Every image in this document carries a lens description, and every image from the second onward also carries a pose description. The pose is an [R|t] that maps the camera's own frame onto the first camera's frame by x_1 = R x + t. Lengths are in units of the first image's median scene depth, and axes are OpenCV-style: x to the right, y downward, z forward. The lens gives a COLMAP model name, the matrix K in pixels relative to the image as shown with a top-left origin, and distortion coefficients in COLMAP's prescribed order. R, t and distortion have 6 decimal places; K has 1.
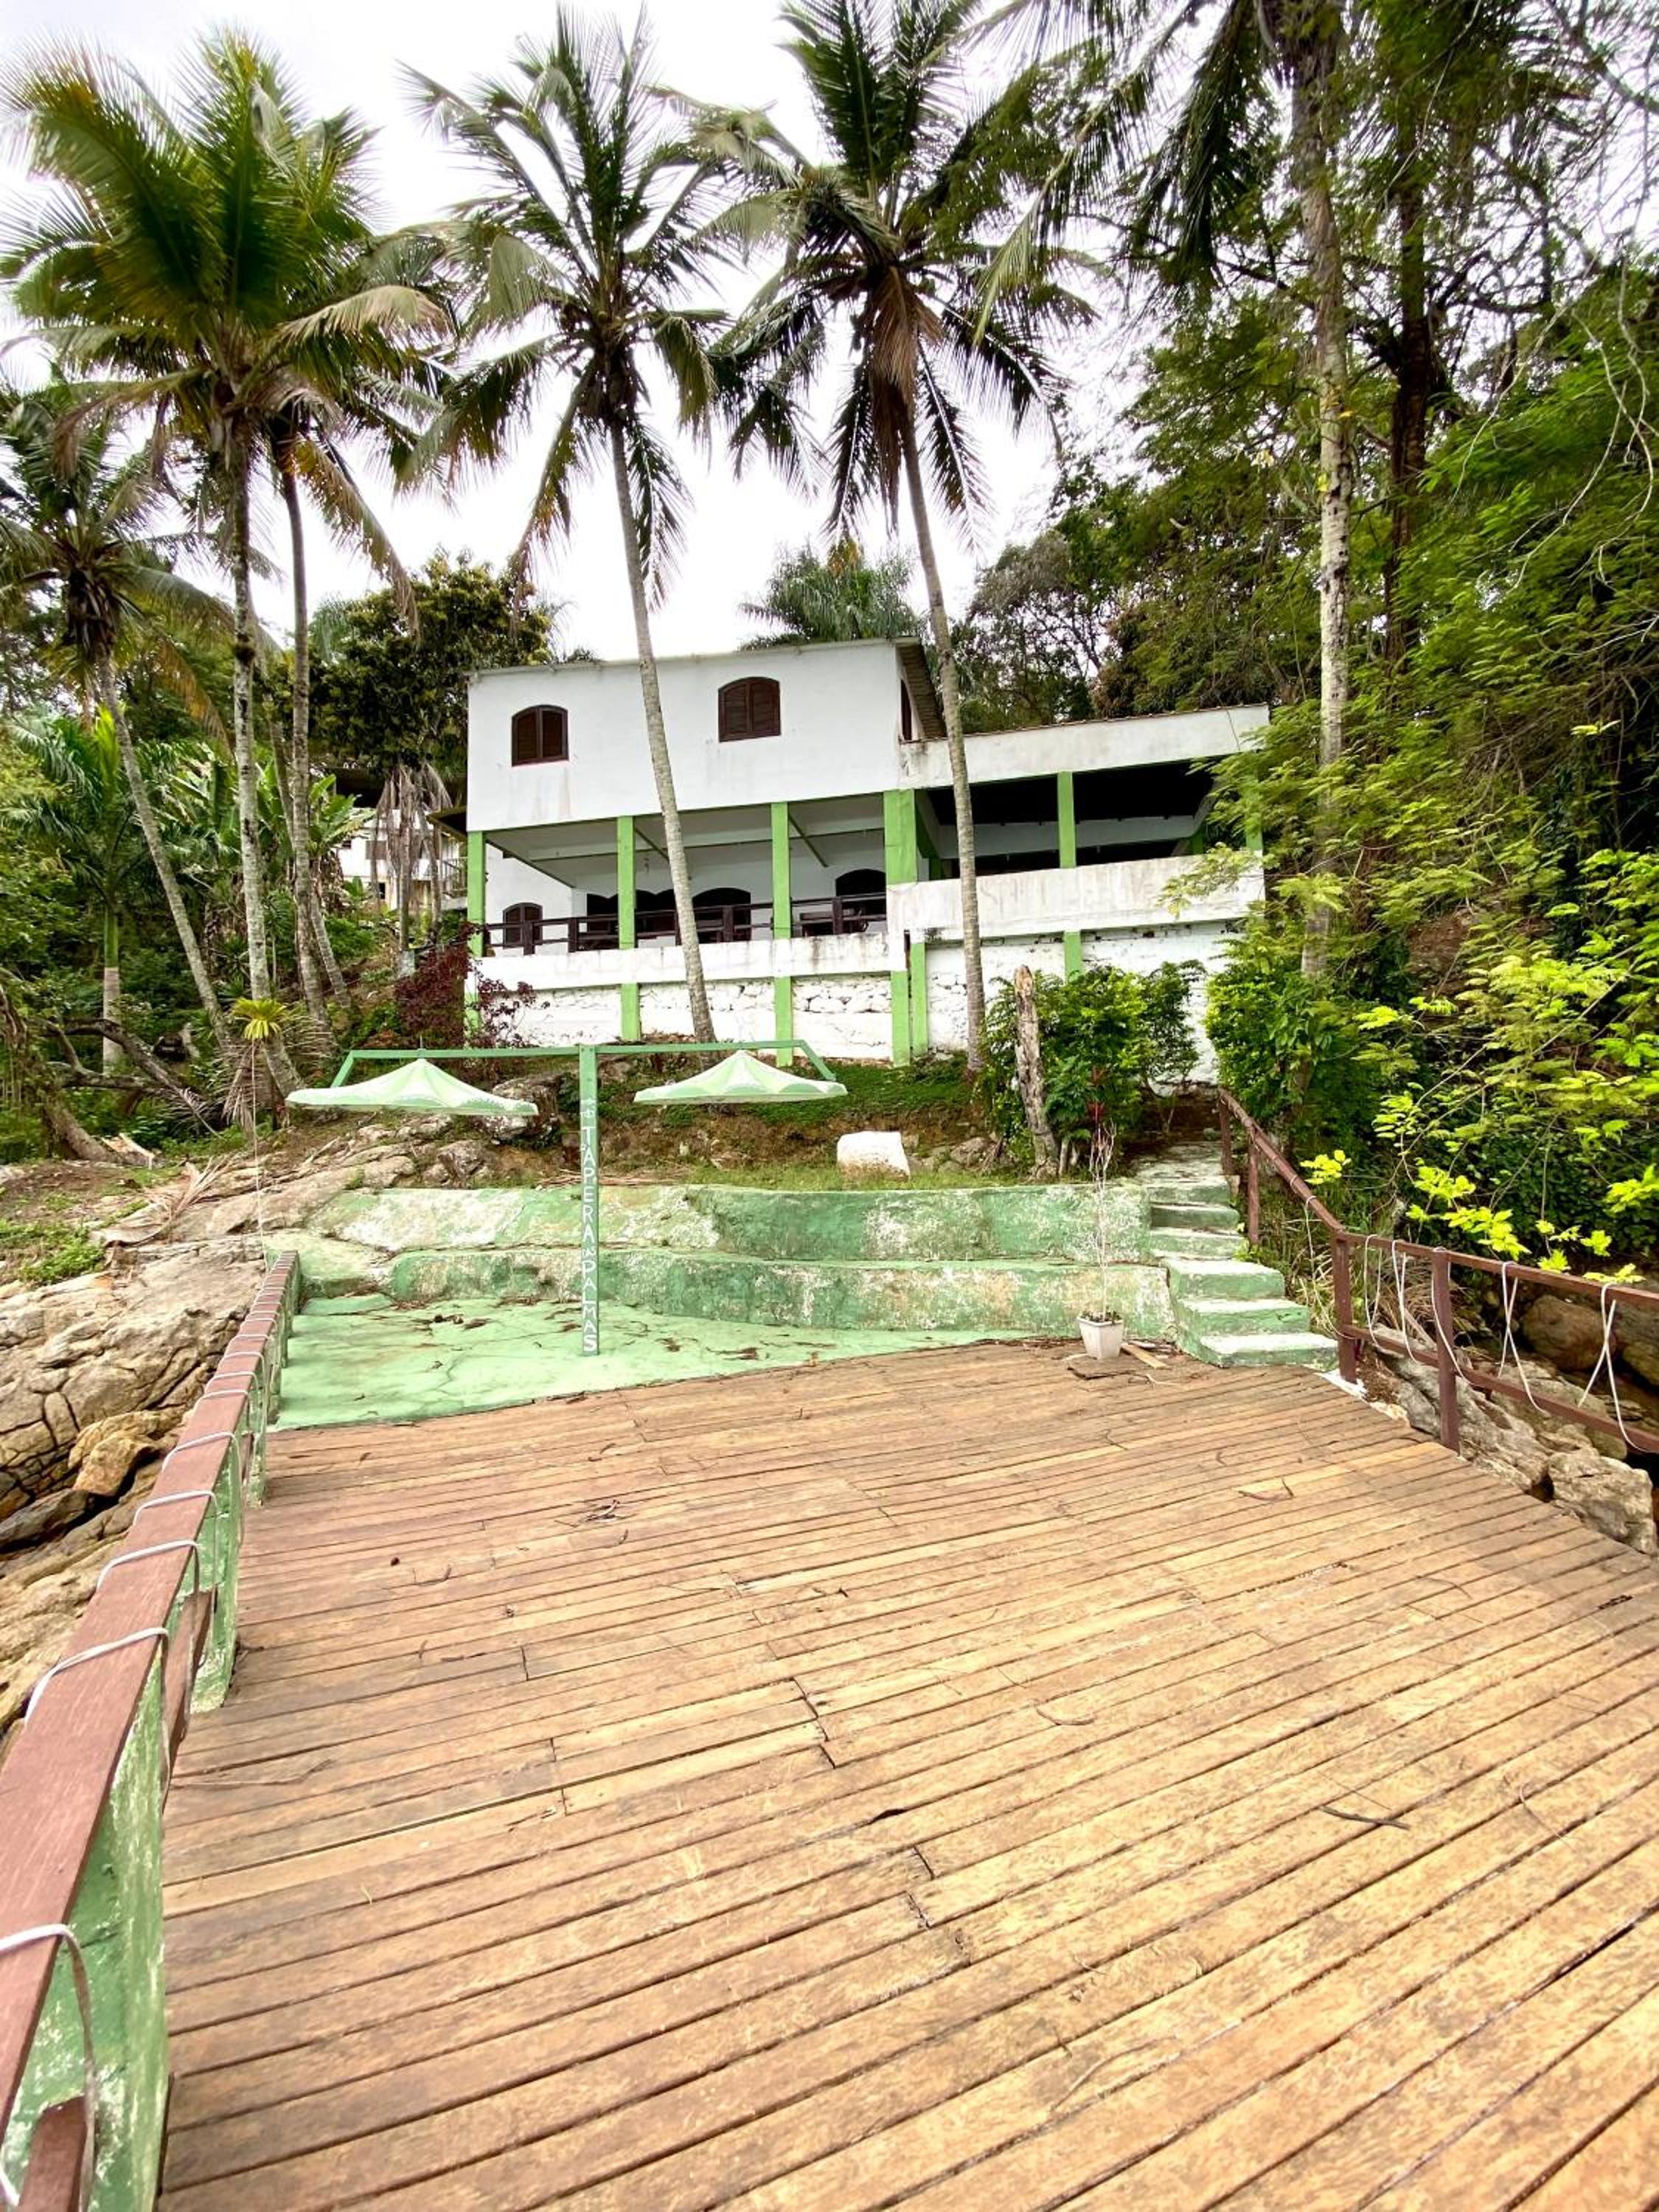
lens RADIAL K [[887.6, 0, 821.6], [0, 887.6, 1104.8], [0, 0, 1]] dist [0.017922, -0.014581]
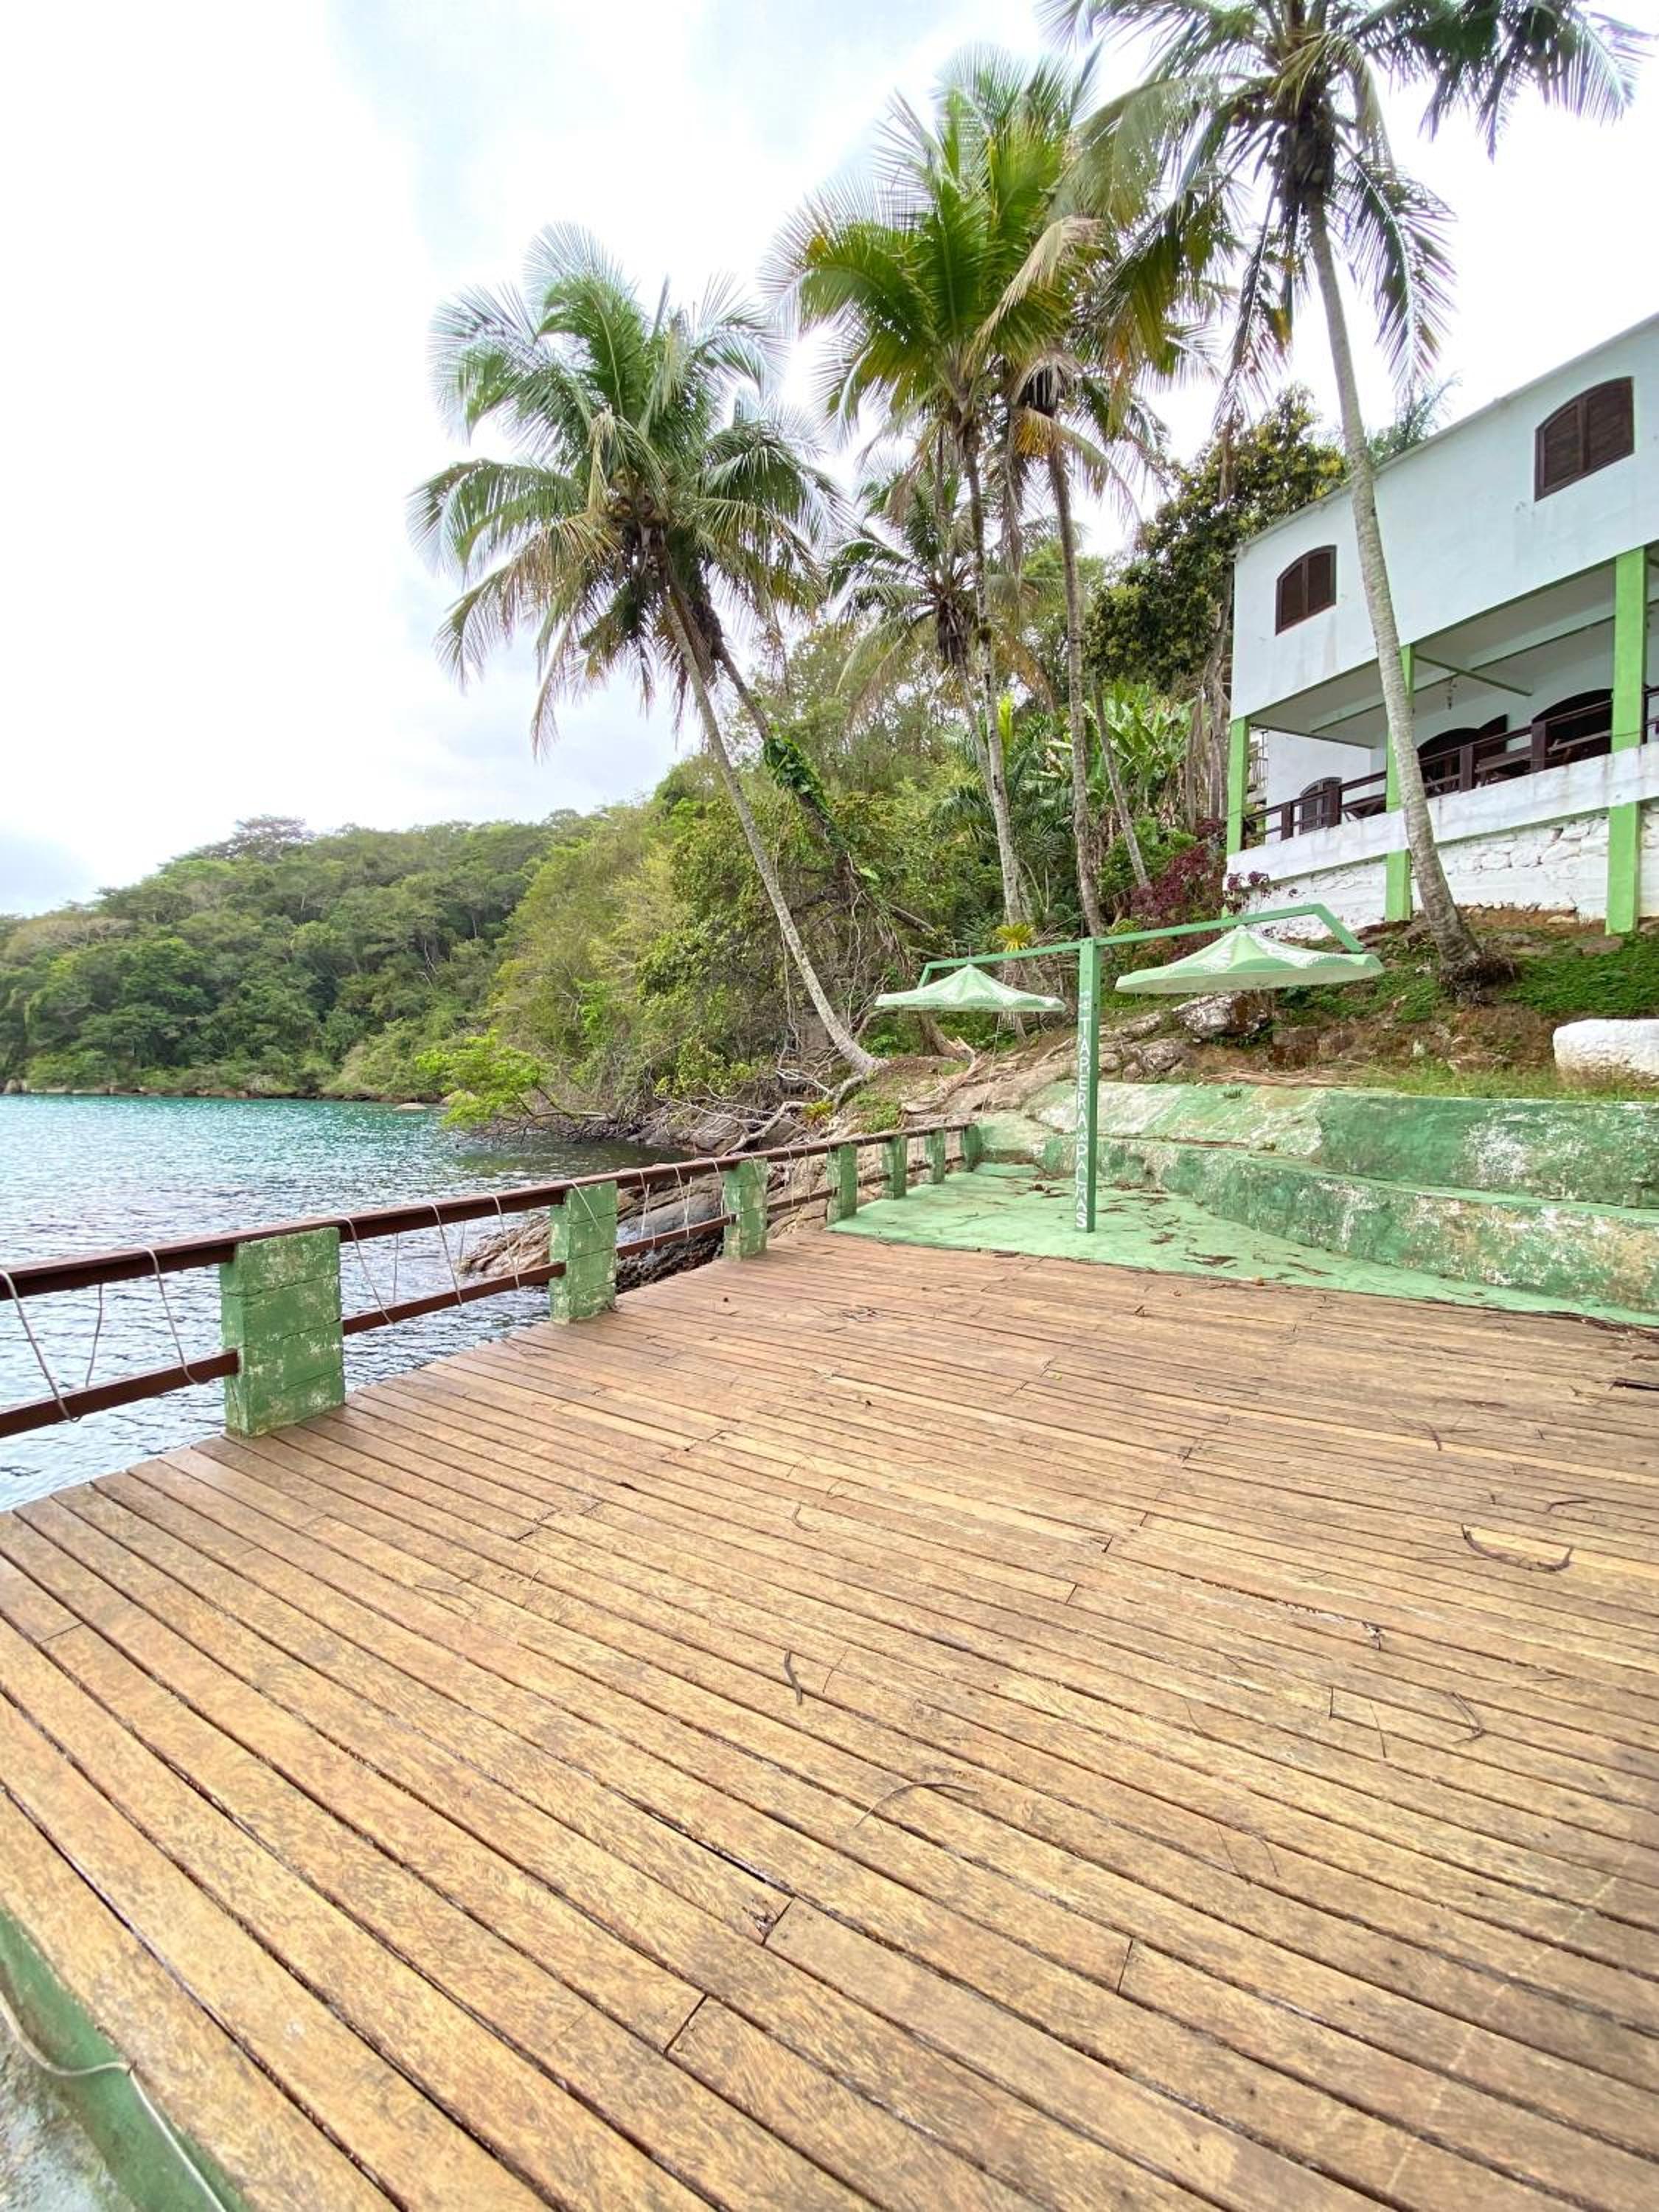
lens RADIAL K [[891.0, 0, 834.1], [0, 891.0, 1103.7], [0, 0, 1]] dist [0.018078, -0.018931]
pose [[0.588784, 0.060463, -0.806026, 0.689279], [0.018891, 0.995897, 0.088505, 0.052550], [0.808070, -0.067337, 0.585226, 0.258253]]
